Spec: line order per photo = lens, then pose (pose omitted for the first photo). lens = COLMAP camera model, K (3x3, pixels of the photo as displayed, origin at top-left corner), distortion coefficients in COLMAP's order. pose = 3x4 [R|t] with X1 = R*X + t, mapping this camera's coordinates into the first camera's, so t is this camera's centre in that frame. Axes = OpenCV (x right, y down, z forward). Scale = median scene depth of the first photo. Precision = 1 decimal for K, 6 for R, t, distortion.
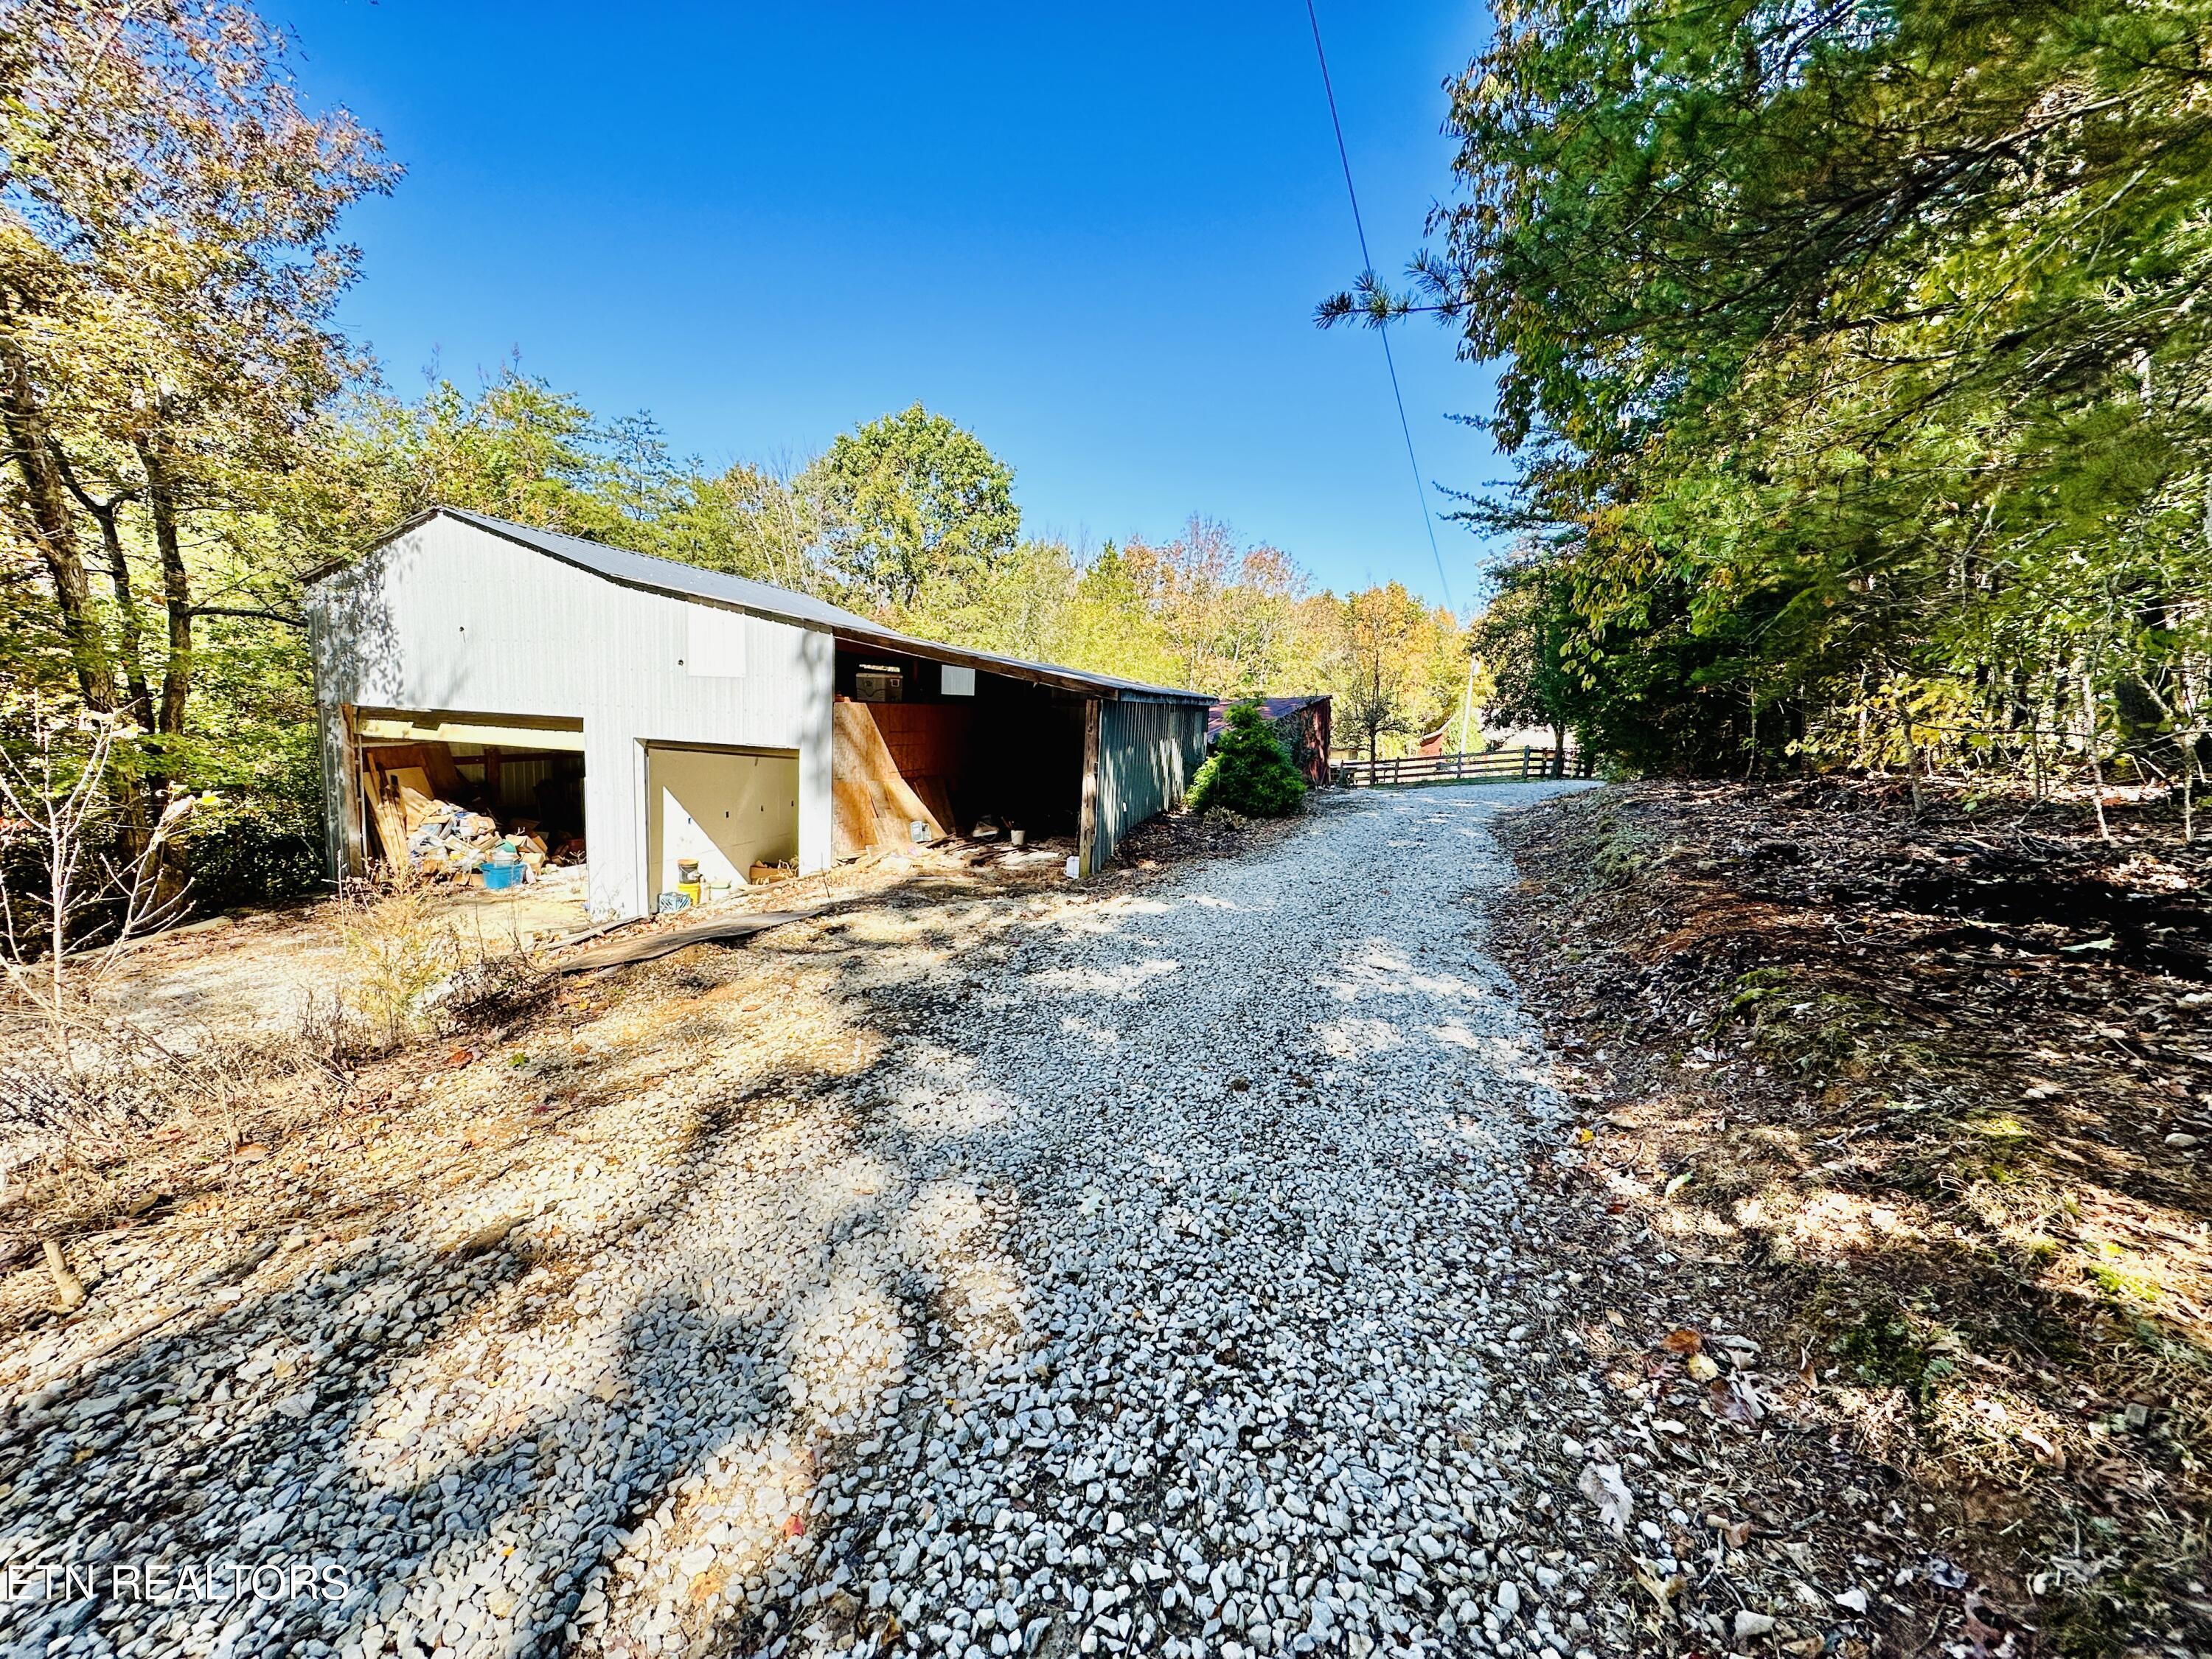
lens RADIAL K [[875.9, 0, 1106.0], [0, 875.9, 829.5], [0, 0, 1]] dist [-0.002344, -0.000131]
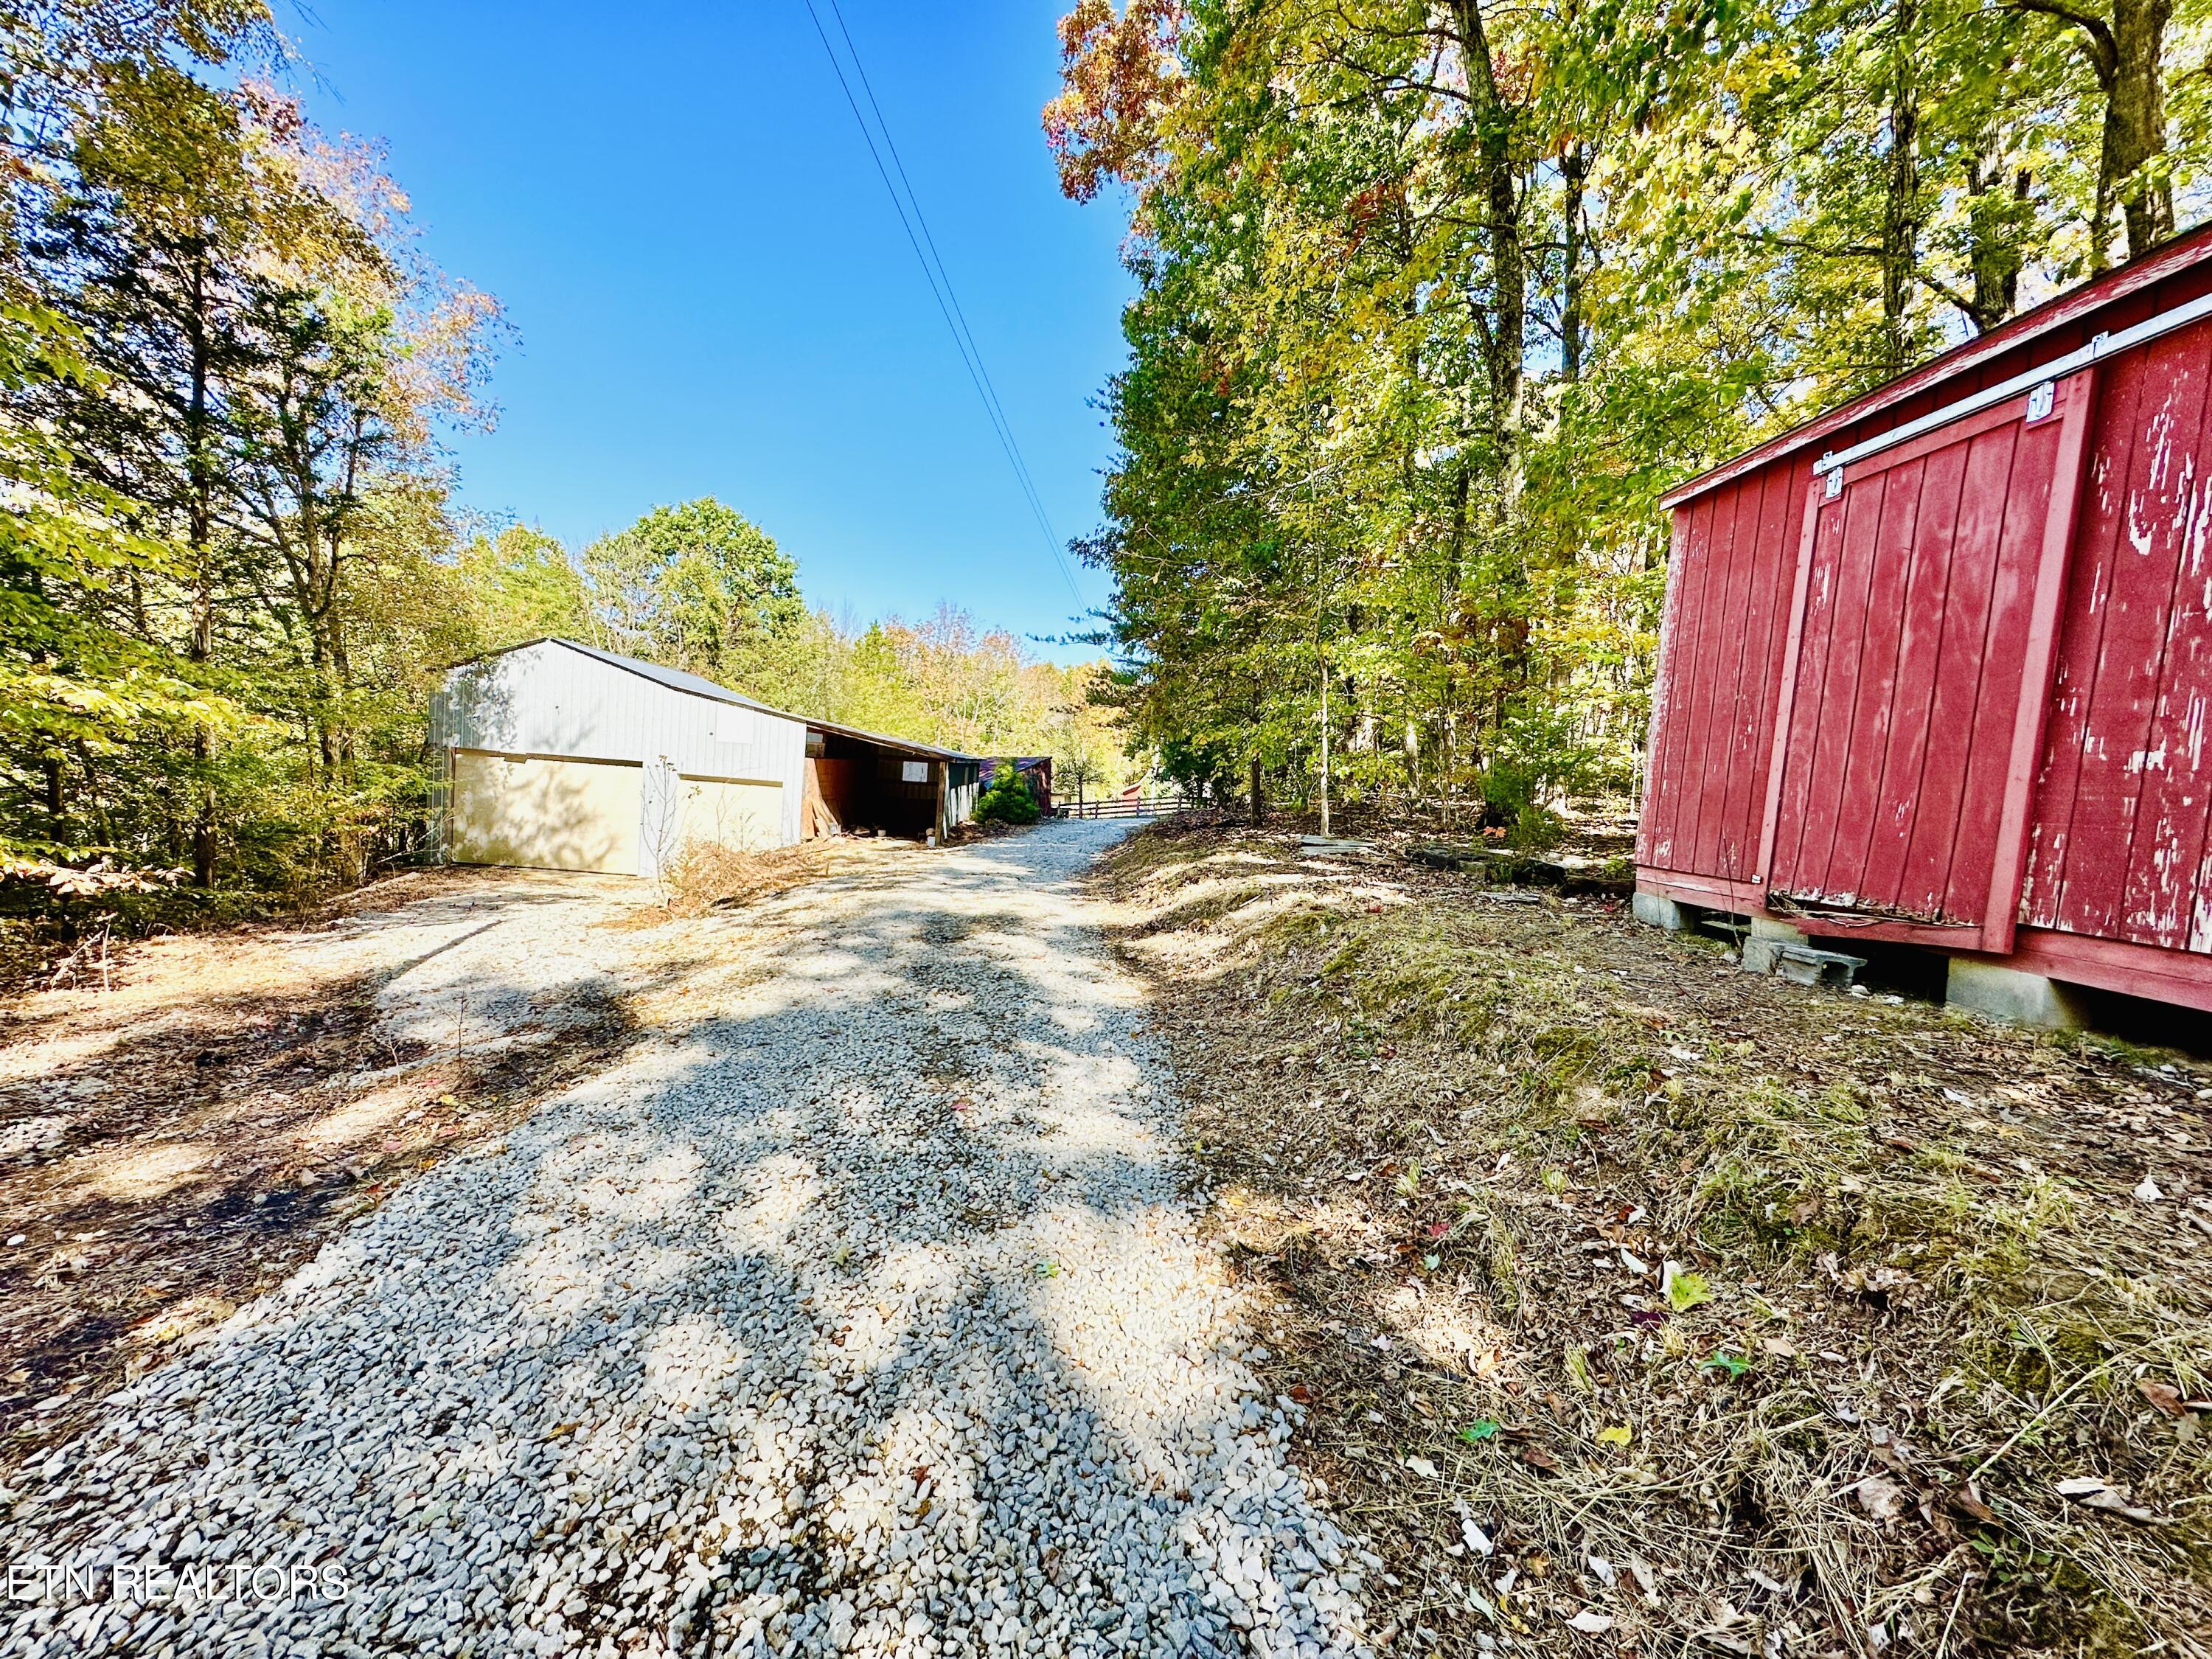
lens RADIAL K [[875.9, 0, 1106.0], [0, 875.9, 829.5], [0, 0, 1]] dist [-0.002344, -0.000131]
pose [[0.950945, 0.013451, 0.309067, -0.101476], [0.004244, 0.998393, -0.056511, 0.047174], [-0.309331, 0.055050, 0.949360, -0.384530]]
